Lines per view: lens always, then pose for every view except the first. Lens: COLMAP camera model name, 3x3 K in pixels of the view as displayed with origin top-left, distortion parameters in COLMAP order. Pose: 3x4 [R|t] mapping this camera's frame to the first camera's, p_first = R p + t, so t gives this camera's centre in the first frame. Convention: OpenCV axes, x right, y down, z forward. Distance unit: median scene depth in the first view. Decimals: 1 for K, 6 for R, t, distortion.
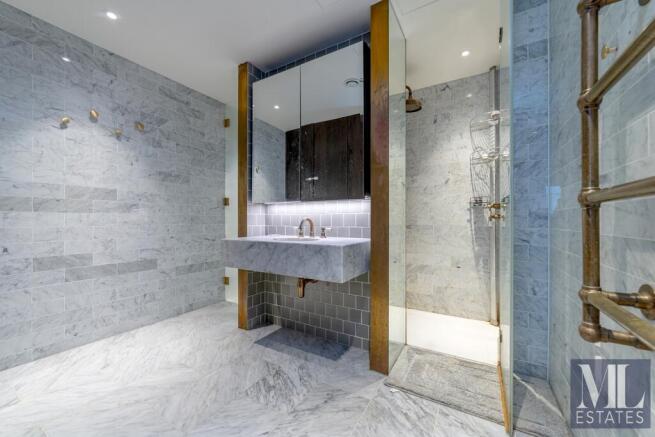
lens RADIAL K [[258.4, 0, 327.5], [0, 258.4, 218.5], [0, 0, 1]] dist [0.009622, 0.000055]
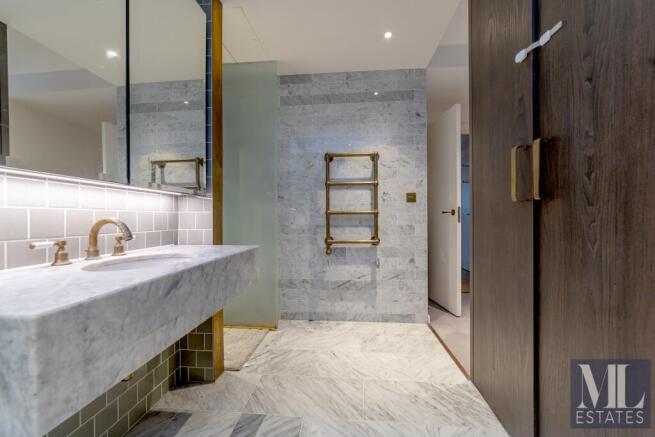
lens RADIAL K [[258.4, 0, 327.5], [0, 258.4, 218.5], [0, 0, 1]] dist [0.009622, 0.000055]
pose [[-0.434801, 0.000257, 0.900527, -0.968354], [-0.003532, 0.999992, -0.001990, 0.001118], [-0.900520, -0.004046, -0.434796, 1.197540]]
